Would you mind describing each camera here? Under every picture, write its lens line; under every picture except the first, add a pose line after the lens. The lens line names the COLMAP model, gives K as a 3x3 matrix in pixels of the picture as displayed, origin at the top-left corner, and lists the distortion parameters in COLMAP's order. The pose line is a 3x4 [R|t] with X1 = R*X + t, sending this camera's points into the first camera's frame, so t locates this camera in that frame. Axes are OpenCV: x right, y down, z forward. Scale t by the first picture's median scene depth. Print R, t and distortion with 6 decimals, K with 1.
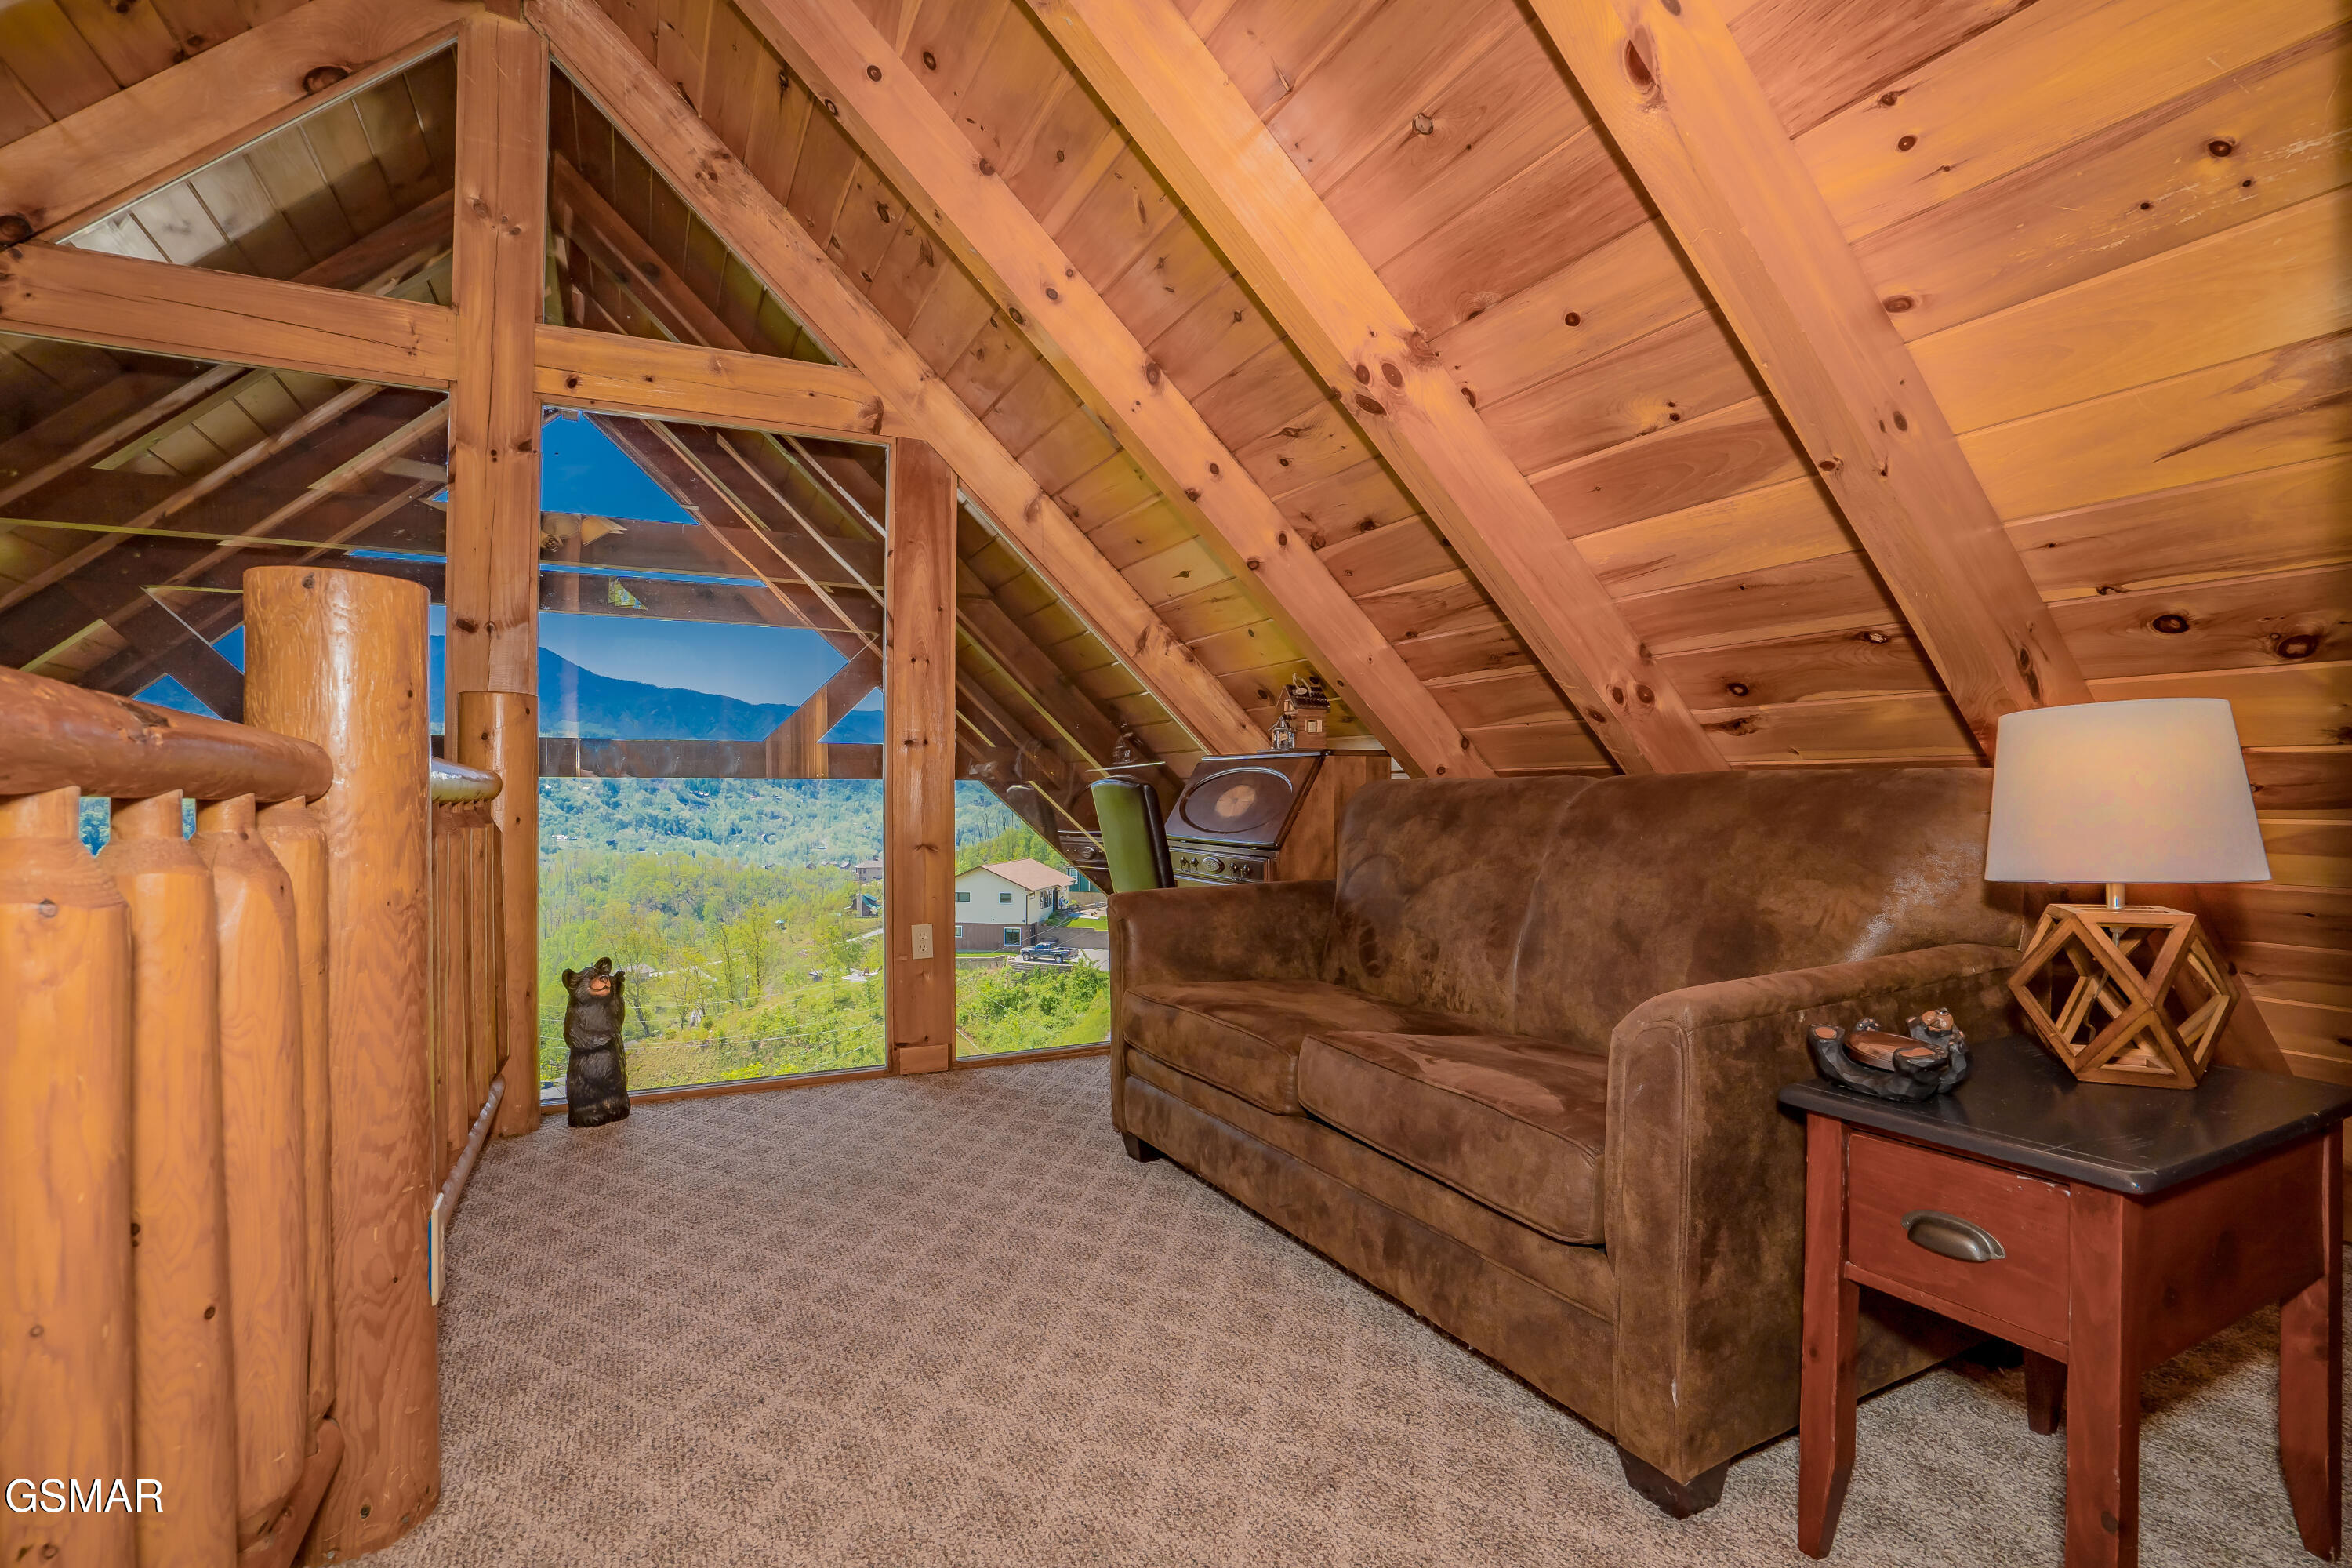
lens RADIAL K [[1128.8, 0, 1166.1], [0, 1128.8, 780.8], [0, 0, 1]] dist [-0.041205, 0.016757]
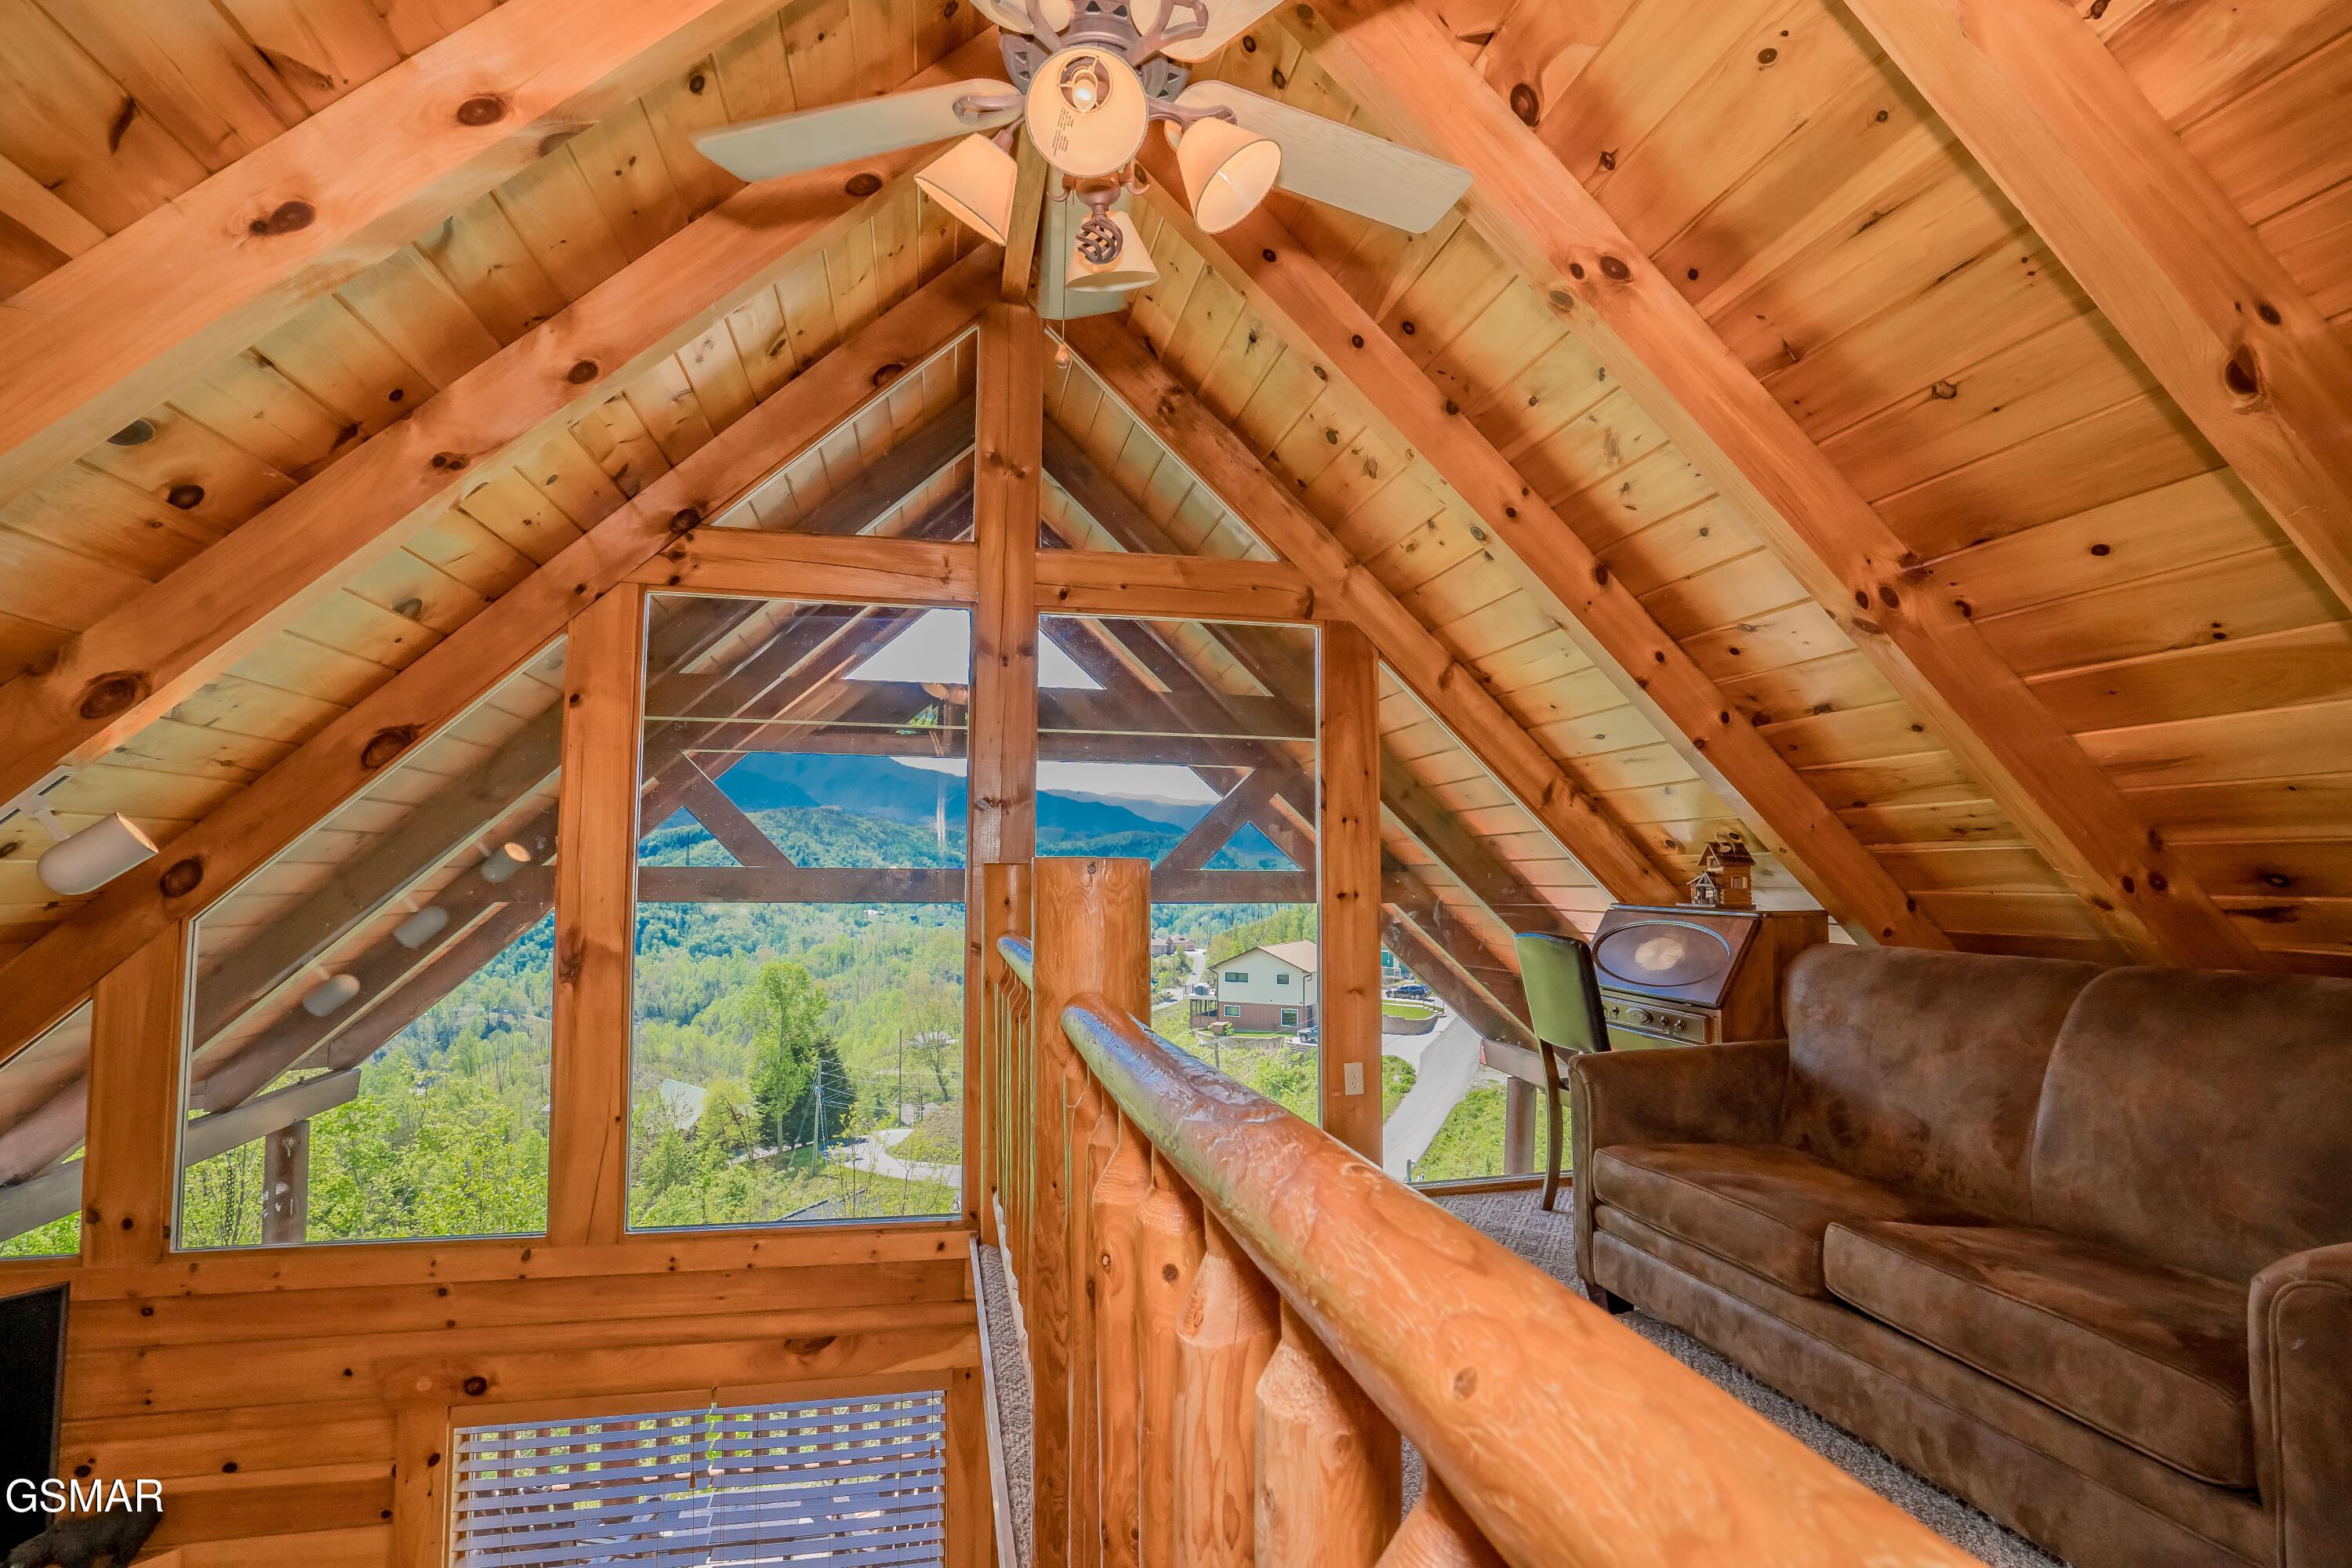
lens RADIAL K [[1128.8, 0, 1119.8], [0, 1128.8, 769.0], [0, 0, 1]] dist [-0.041205, 0.016757]
pose [[0.972393, -0.015861, -0.232809, -0.227312], [0.001322, 0.998045, -0.062478, -0.112199], [0.233345, 0.060445, 0.970514, -0.161063]]
